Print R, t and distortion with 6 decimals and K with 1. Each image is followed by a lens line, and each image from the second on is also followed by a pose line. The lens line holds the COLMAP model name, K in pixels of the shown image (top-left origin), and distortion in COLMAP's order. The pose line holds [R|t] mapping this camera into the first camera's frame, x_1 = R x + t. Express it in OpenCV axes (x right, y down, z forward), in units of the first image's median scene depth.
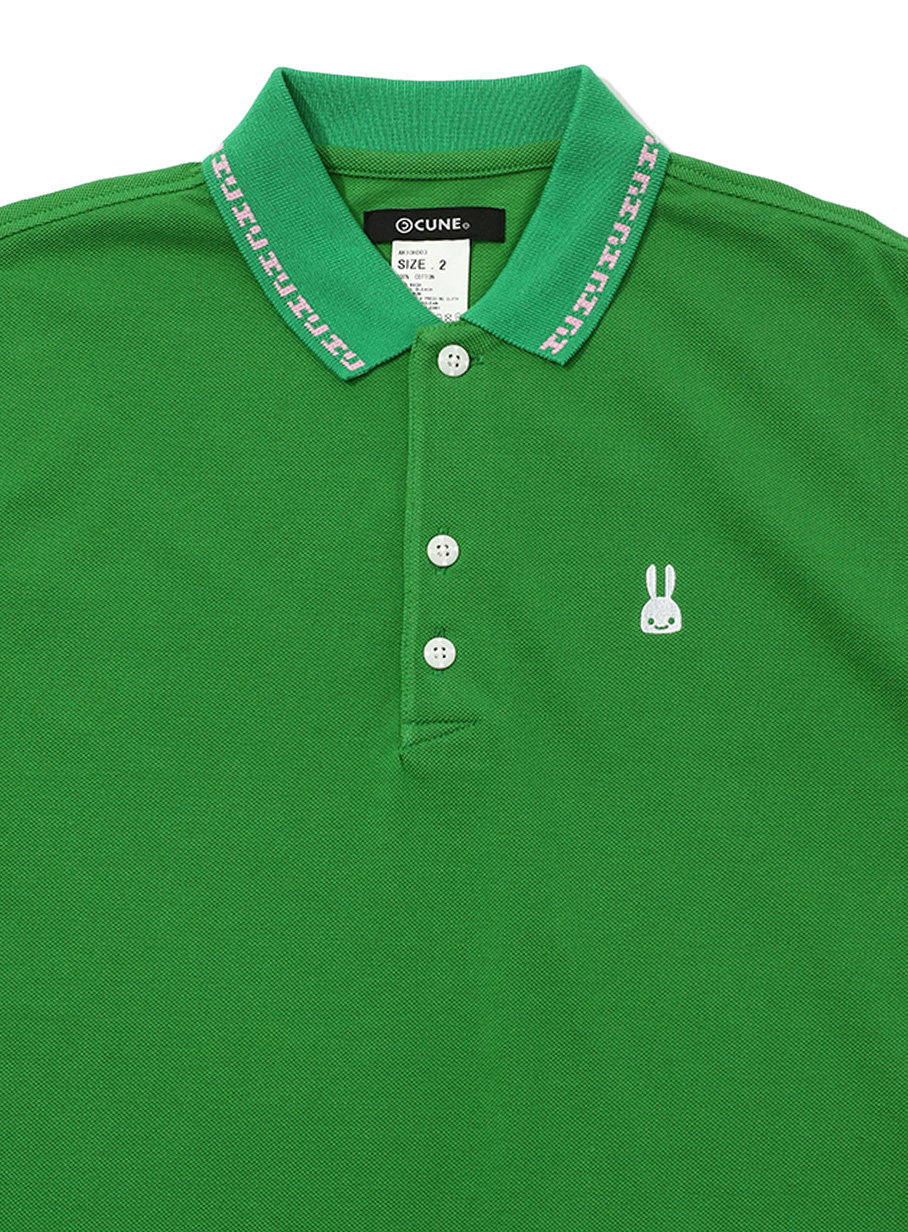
lens RADIAL K [[3054.4, 0, 456.6], [0, 3054.4, 614.4], [0, 0, 1]] dist [0.247988, 0.000000]
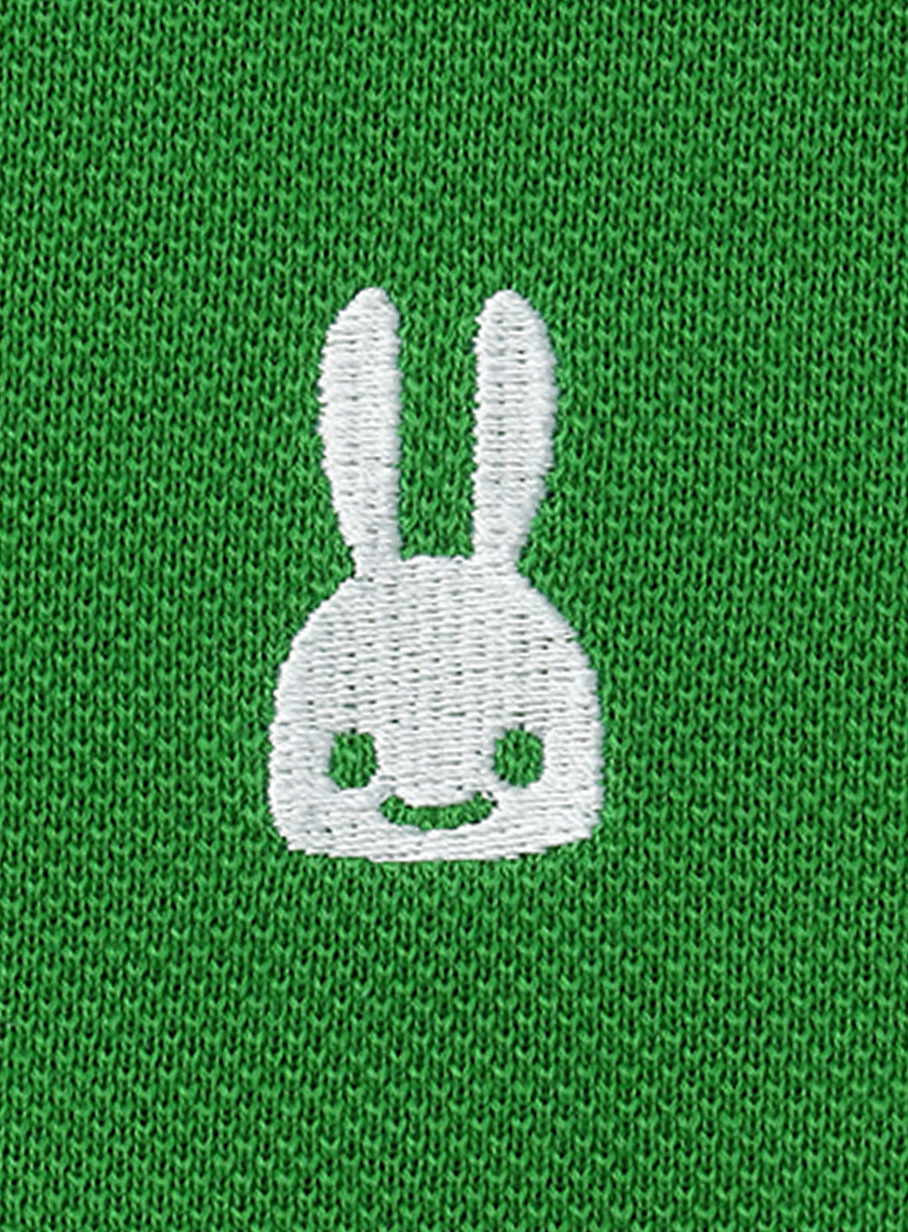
lens RADIAL K [[6872.0, 0, 454.0], [0, 6872.0, 616.3], [0, 0, 1]] dist [0.037553, 0.000000]
pose [[0.997344, 0.014958, 0.071288, 0.048237], [-0.013943, 0.999795, -0.014714, 0.000545], [-0.071493, 0.013681, 0.997347, 0.729400]]
